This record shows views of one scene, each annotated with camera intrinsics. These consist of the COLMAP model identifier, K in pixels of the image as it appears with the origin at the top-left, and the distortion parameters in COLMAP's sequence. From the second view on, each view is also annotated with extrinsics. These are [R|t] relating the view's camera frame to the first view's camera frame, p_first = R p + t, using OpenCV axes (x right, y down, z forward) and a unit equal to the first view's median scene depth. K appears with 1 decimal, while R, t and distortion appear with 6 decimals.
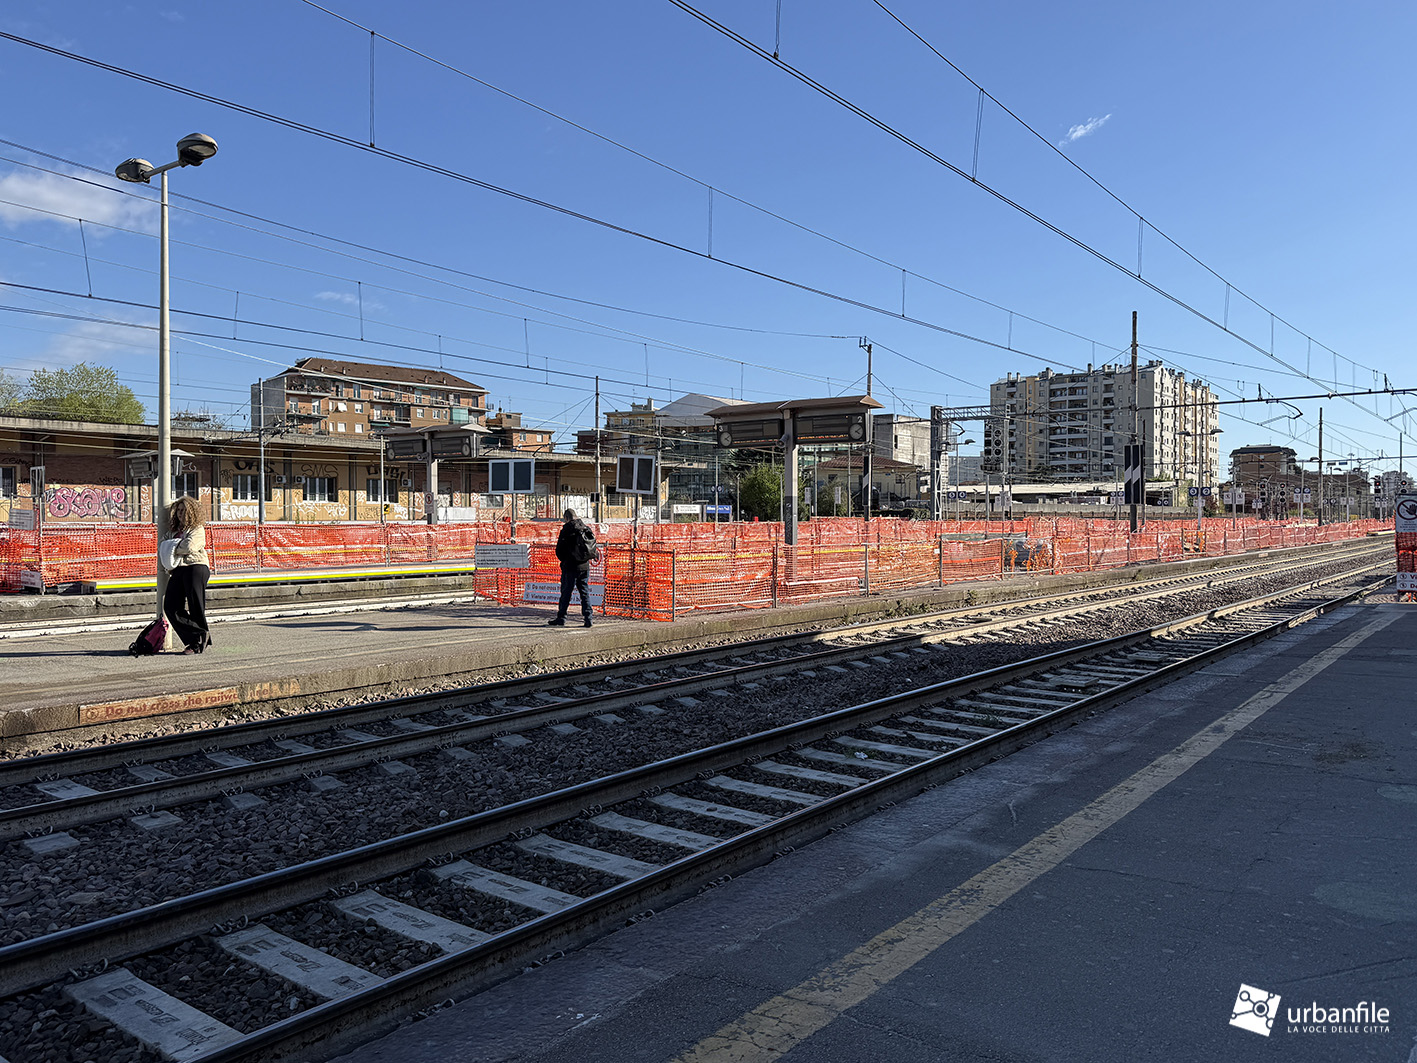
lens RADIAL K [[1073.1, 0, 708.5], [0, 1073.1, 531.5], [0, 0, 1]] dist [0.006467, 0.001899]
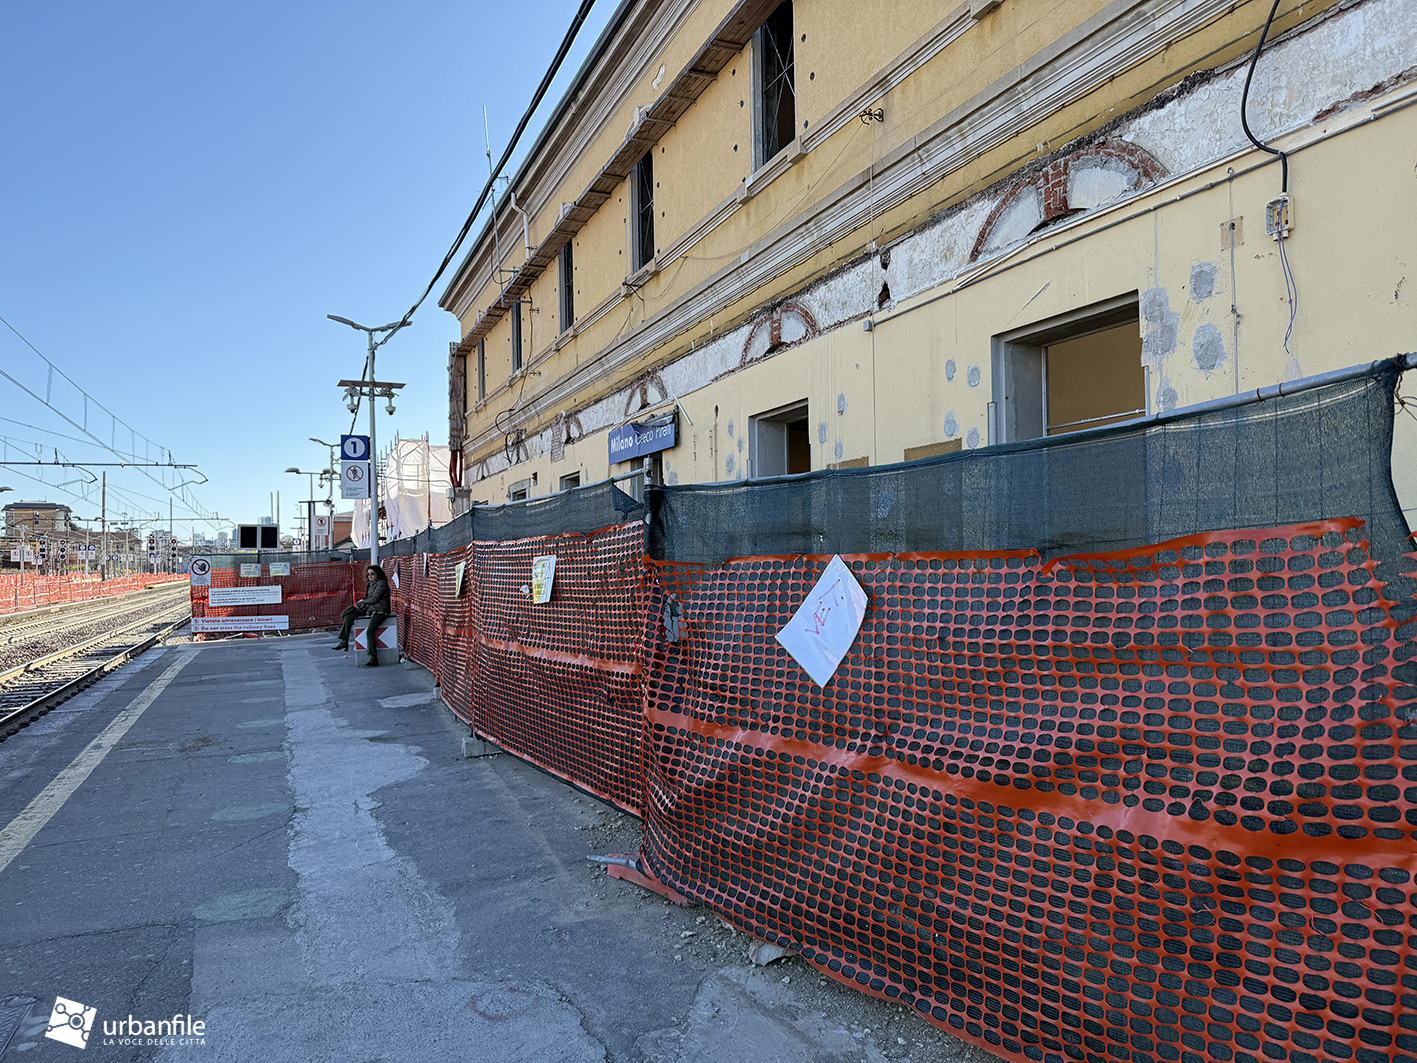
lens RADIAL K [[1073.1, 0, 708.5], [0, 1073.1, 531.5], [0, 0, 1]] dist [0.006467, 0.001899]
pose [[0.497804, 0.018499, 0.867092, -0.088443], [0.024824, 0.999059, -0.035566, -0.001616], [-0.866934, 0.039230, 0.496876, -0.084616]]
